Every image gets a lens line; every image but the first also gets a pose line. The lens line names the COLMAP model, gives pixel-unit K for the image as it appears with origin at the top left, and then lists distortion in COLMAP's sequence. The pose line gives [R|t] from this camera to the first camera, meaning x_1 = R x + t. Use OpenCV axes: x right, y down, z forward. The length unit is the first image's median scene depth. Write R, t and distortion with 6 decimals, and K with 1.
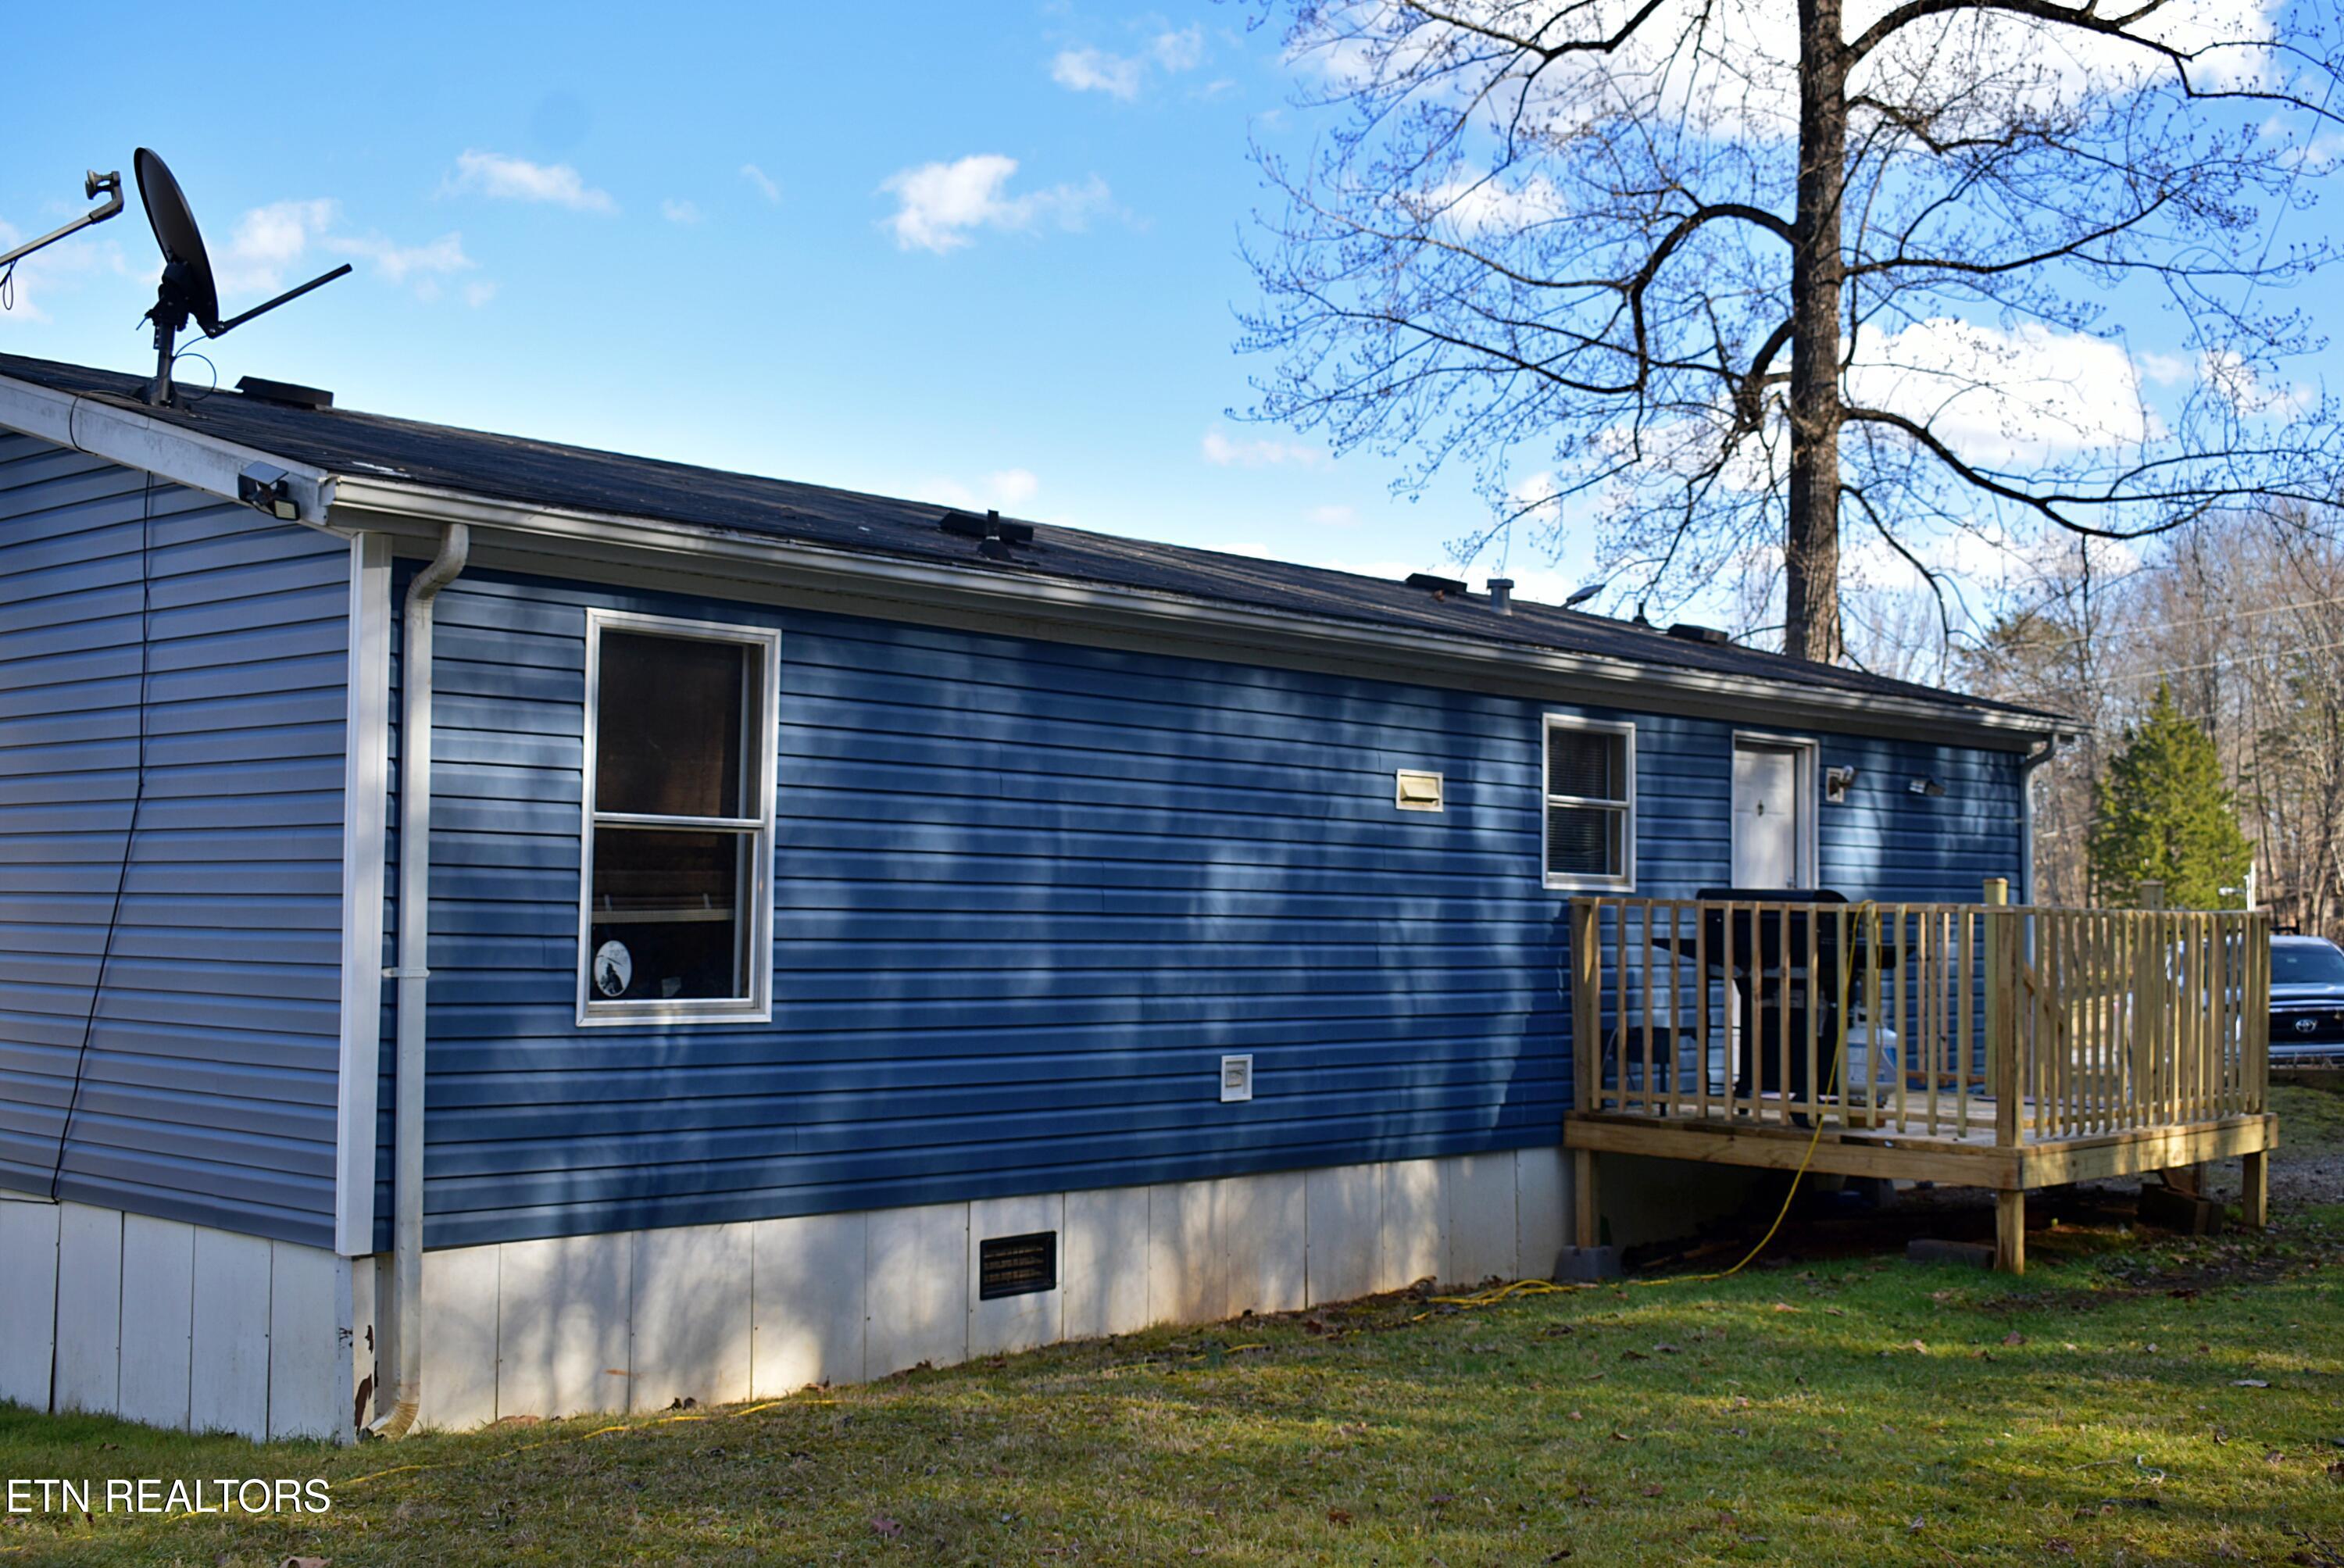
lens RADIAL K [[2642.4, 0, 1171.5], [0, 2642.4, 776.1], [0, 0, 1]] dist [-0.023489, 0.000000]
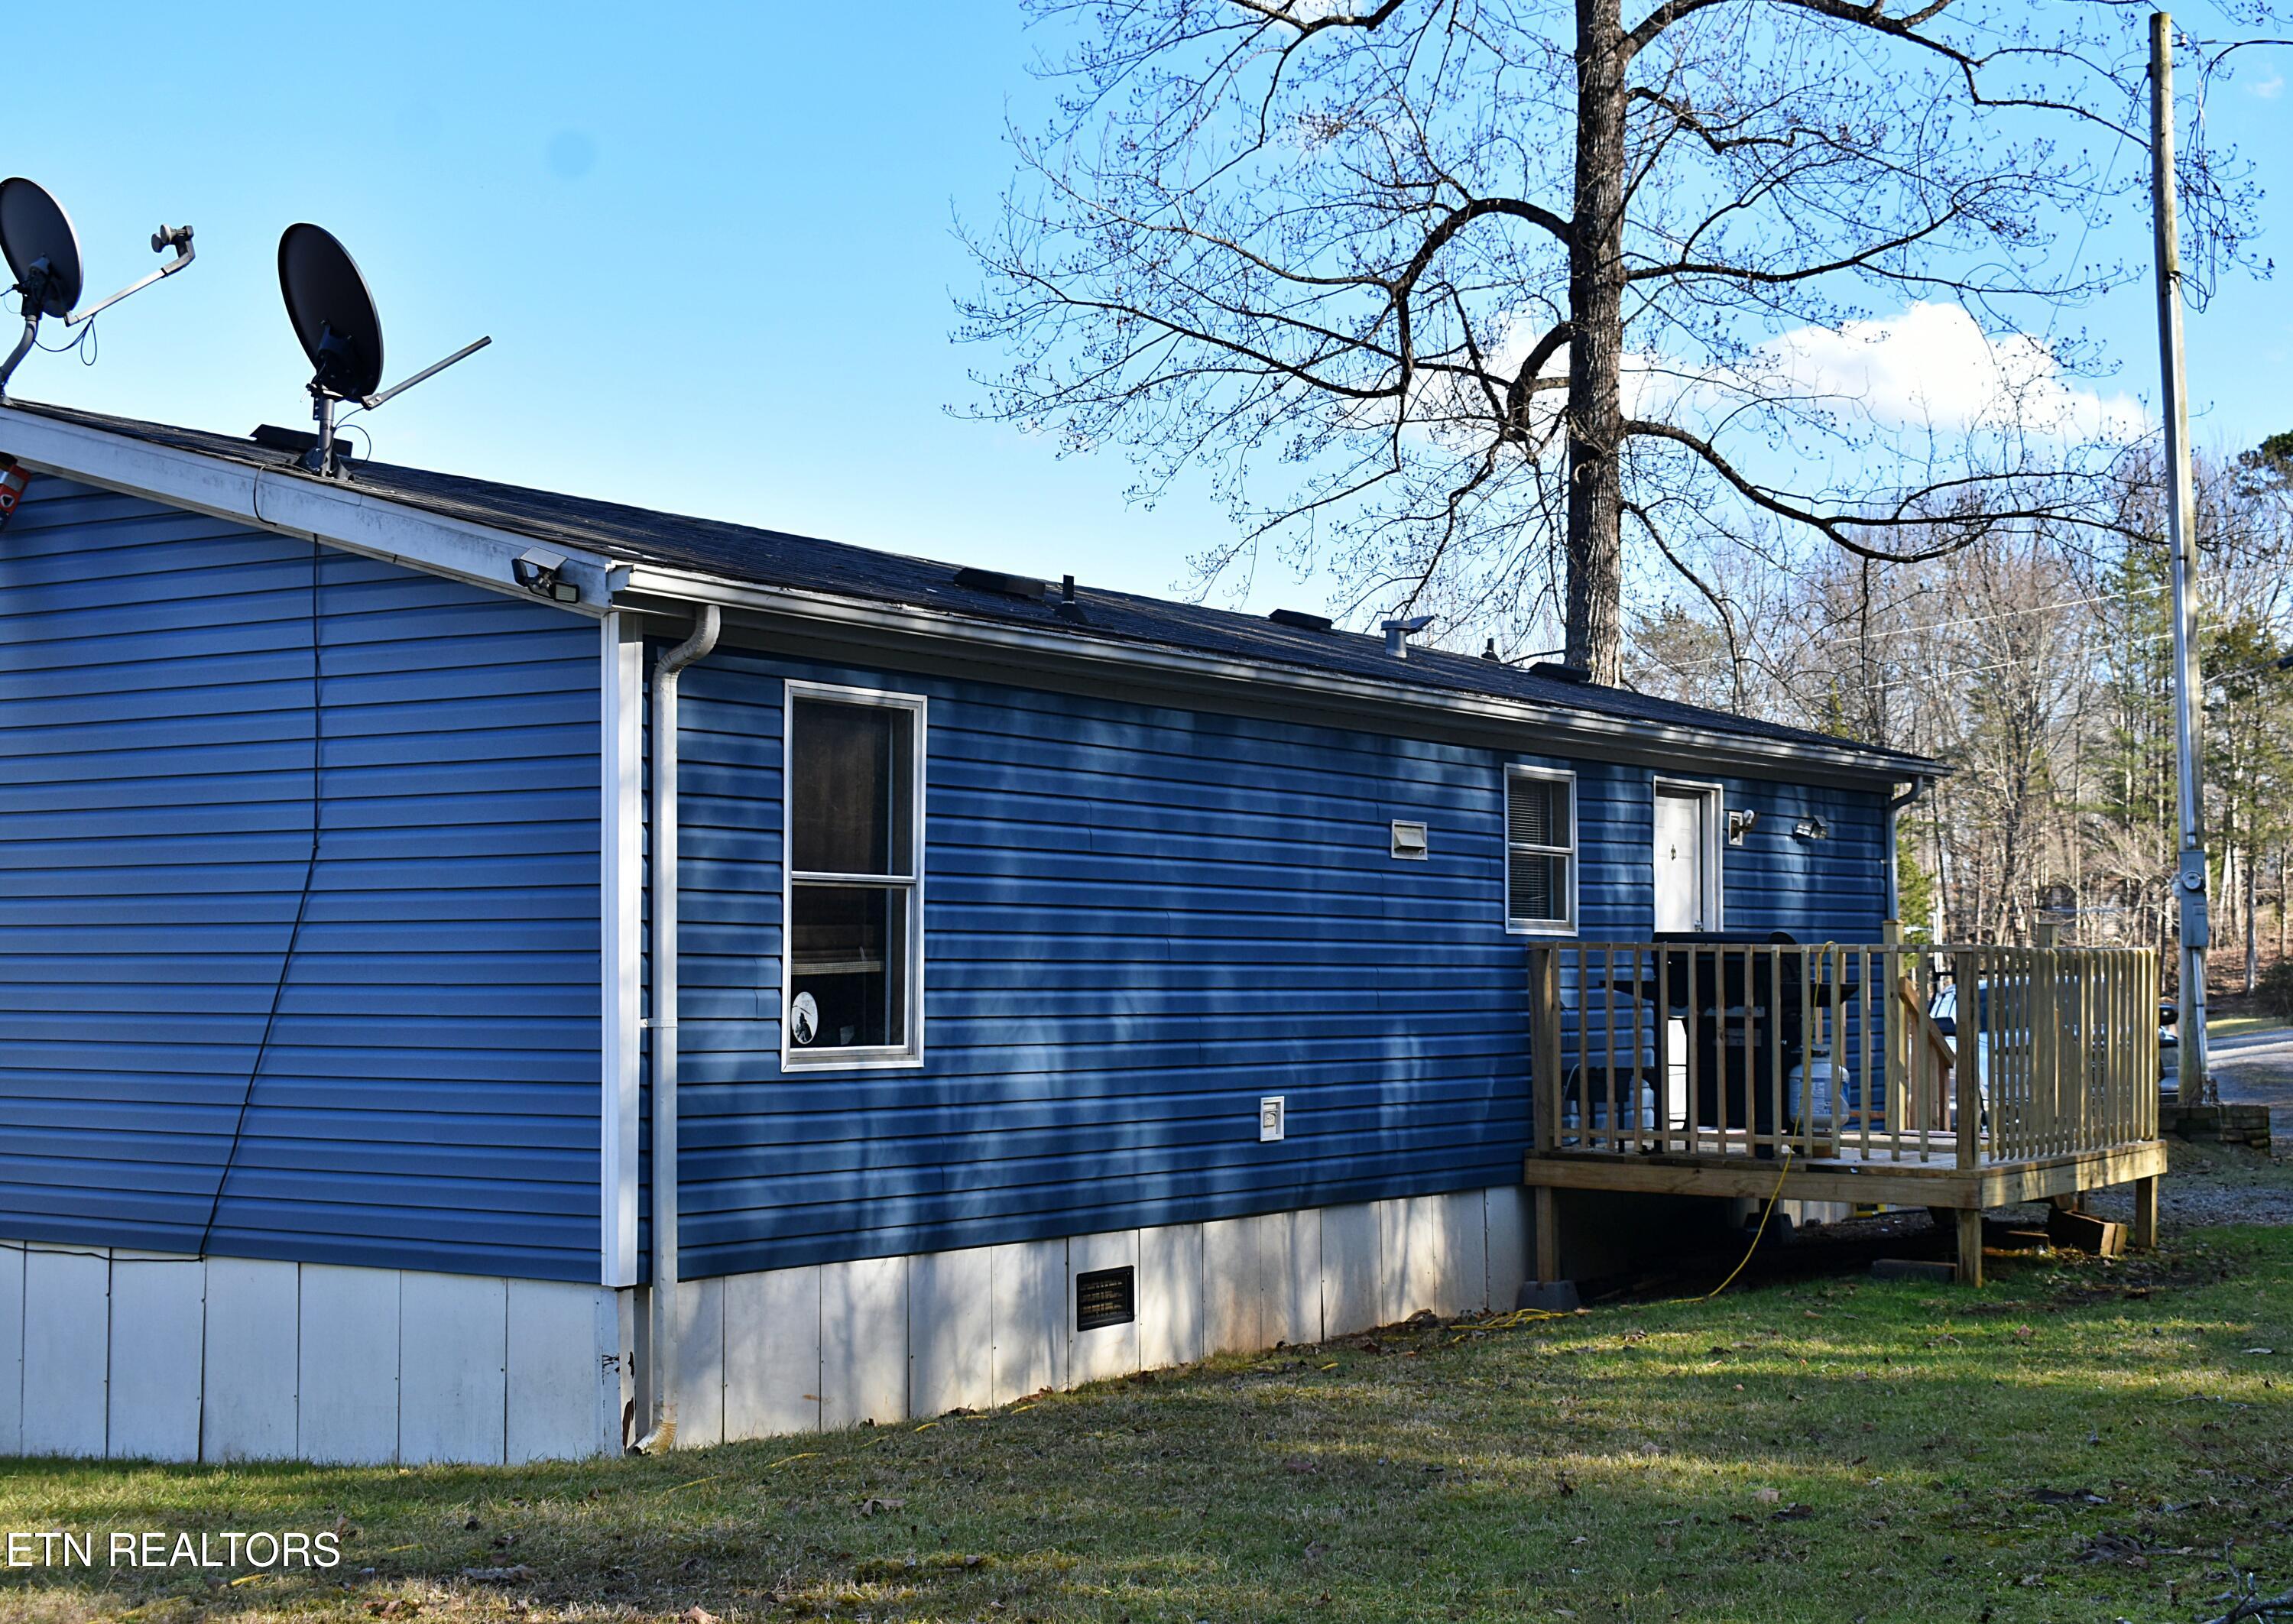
lens RADIAL K [[3245.7, 0, 1147.1], [0, 3245.7, 815.6], [0, 0, 1]] dist [-0.014730, 0.000000]
pose [[0.985771, -0.004058, 0.168042, -0.206782], [0.003122, 0.999978, 0.005834, -0.011087], [-0.168062, -0.005226, 0.985763, -0.218413]]
